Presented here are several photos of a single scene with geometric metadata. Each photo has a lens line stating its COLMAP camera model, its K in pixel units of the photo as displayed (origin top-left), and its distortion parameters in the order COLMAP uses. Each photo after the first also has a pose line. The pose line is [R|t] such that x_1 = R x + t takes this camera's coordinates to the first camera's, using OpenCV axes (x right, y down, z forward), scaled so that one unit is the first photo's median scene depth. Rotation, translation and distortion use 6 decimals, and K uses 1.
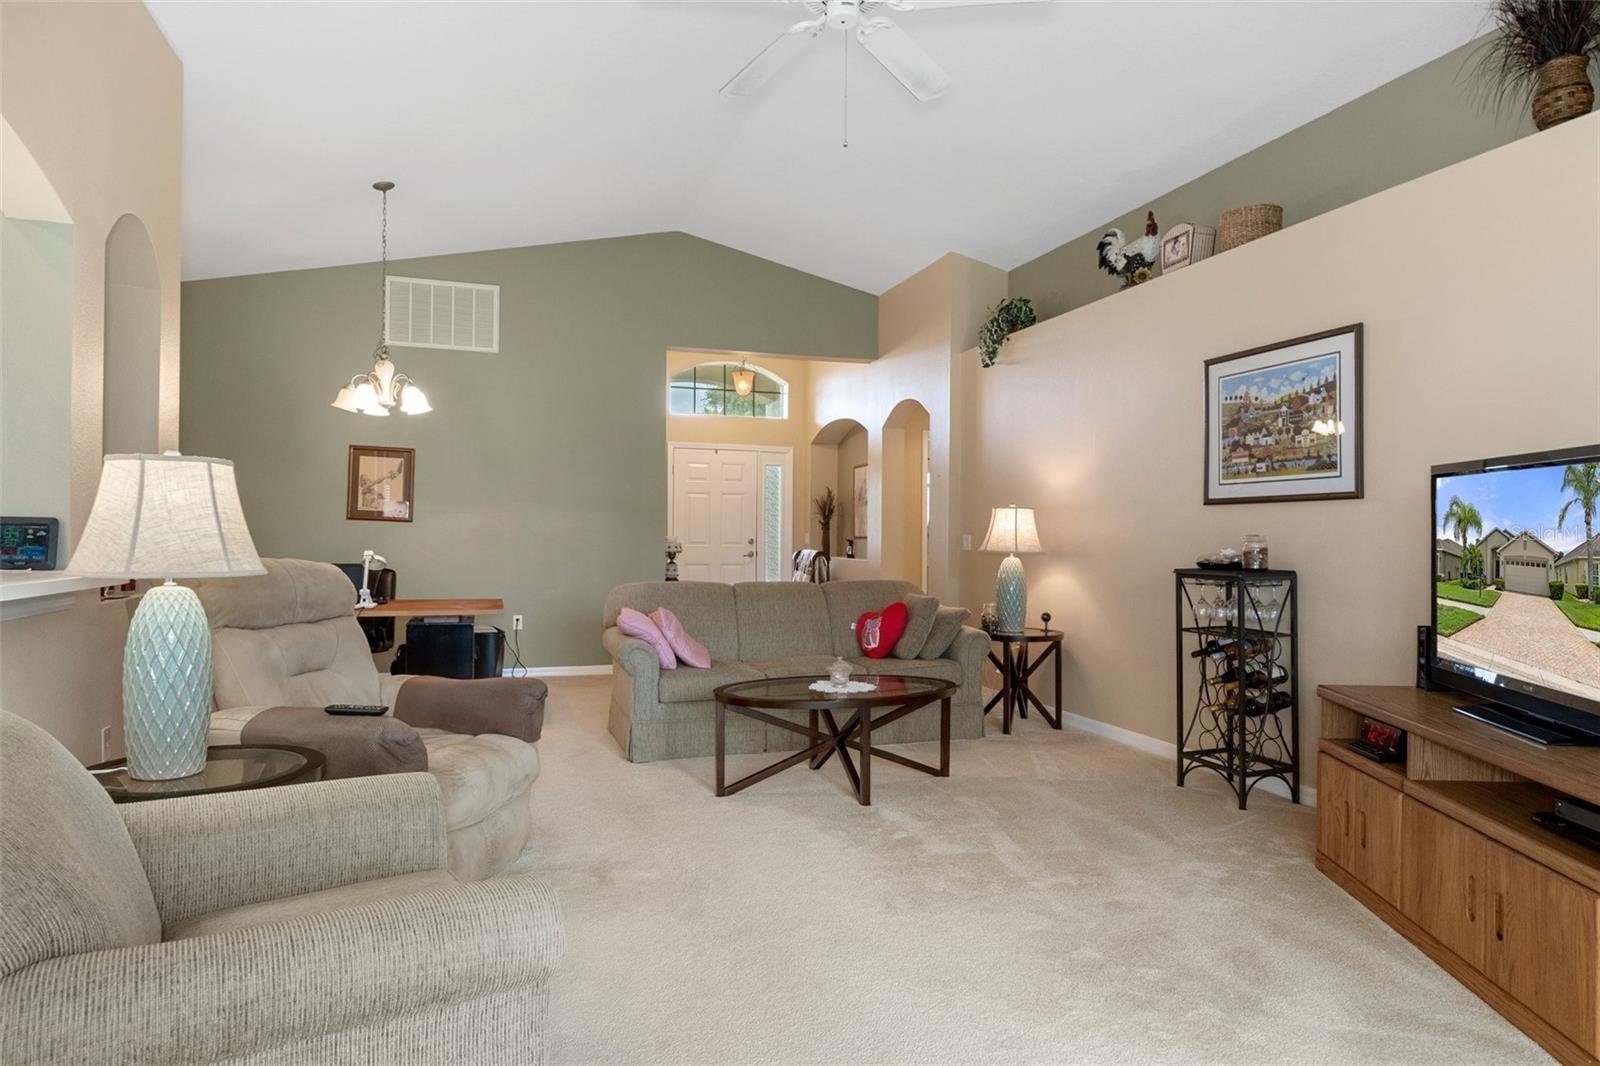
lens RADIAL K [[930.1, 0, 798.6], [0, 930.1, 539.8], [0, 0, 1]] dist [-0.004715, -0.001003]
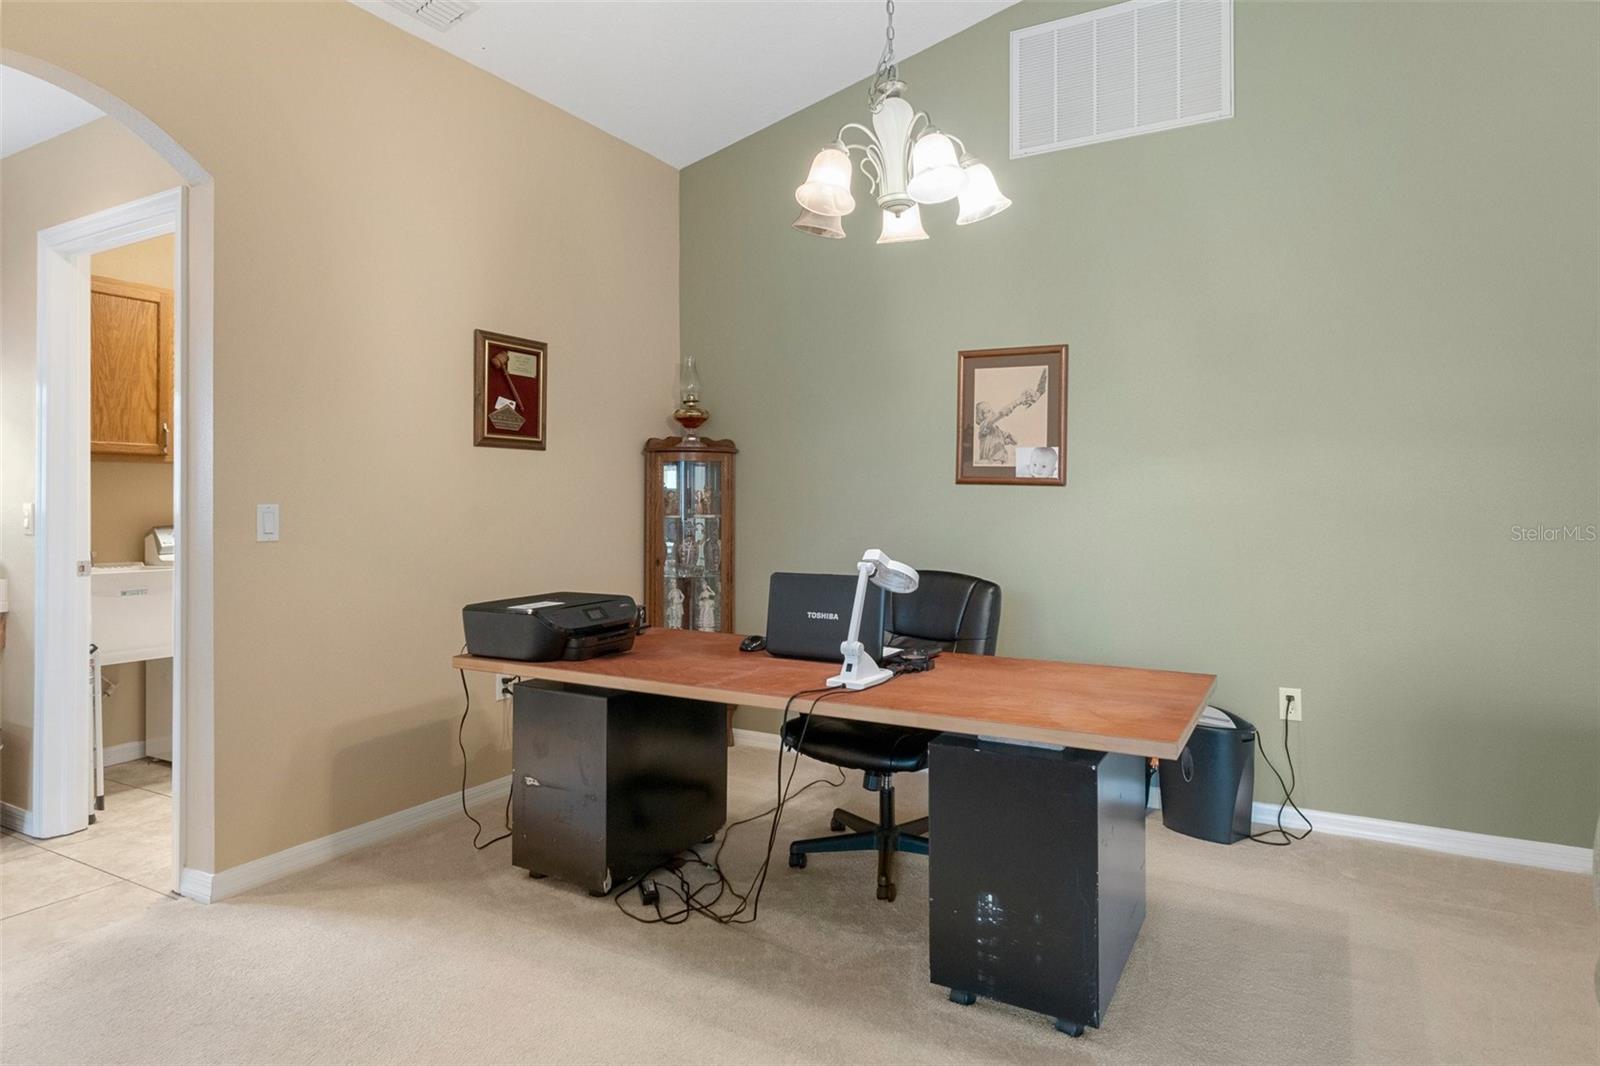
lens RADIAL K [[903.8, 0, 800.1], [0, 903.8, 496.0], [0, 0, 1]] dist [0.000234, -0.000222]
pose [[0.661243, -0.021450, -0.749865, -0.212337], [0.006846, 0.999722, -0.022560, -0.004674], [0.750140, 0.009784, 0.661207, 0.873899]]
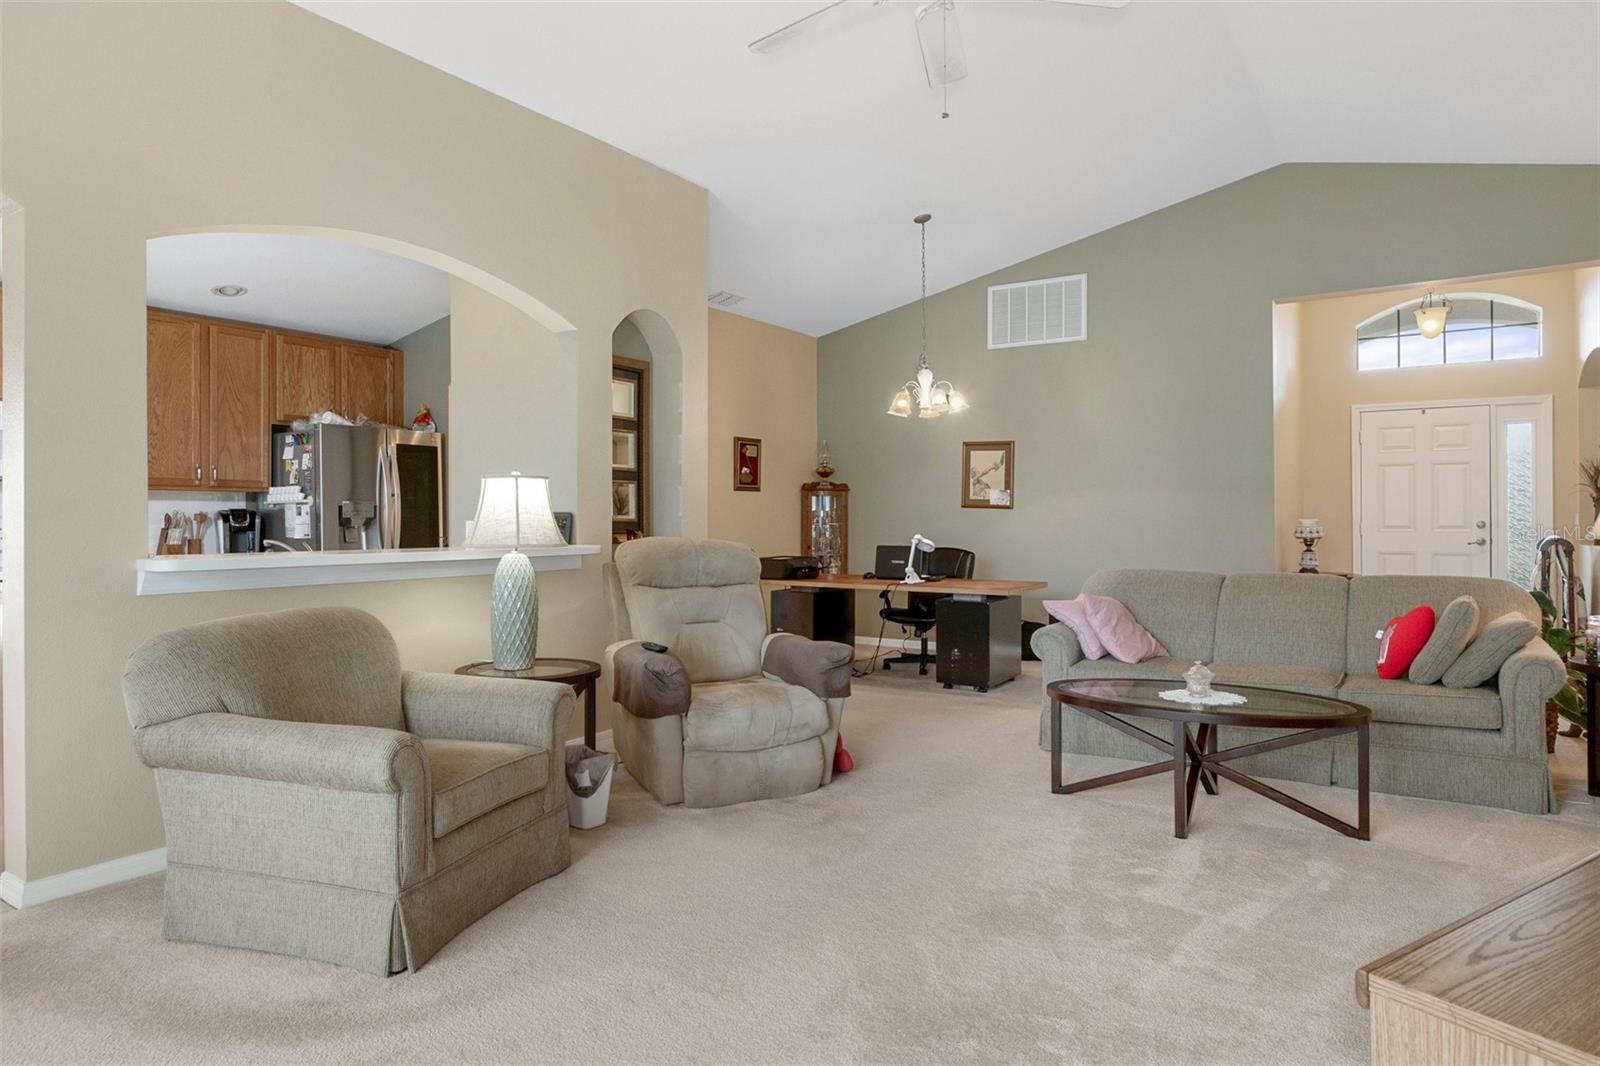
lens RADIAL K [[966.3, 0, 798.6], [0, 966.3, 515.7], [0, 0, 1]] dist [-0.004305, -0.000745]
pose [[0.617122, -0.014583, -0.786733, 0.495758], [0.005394, 0.999883, -0.014303, 0.005691], [0.786849, 0.004583, 0.617128, 0.174249]]
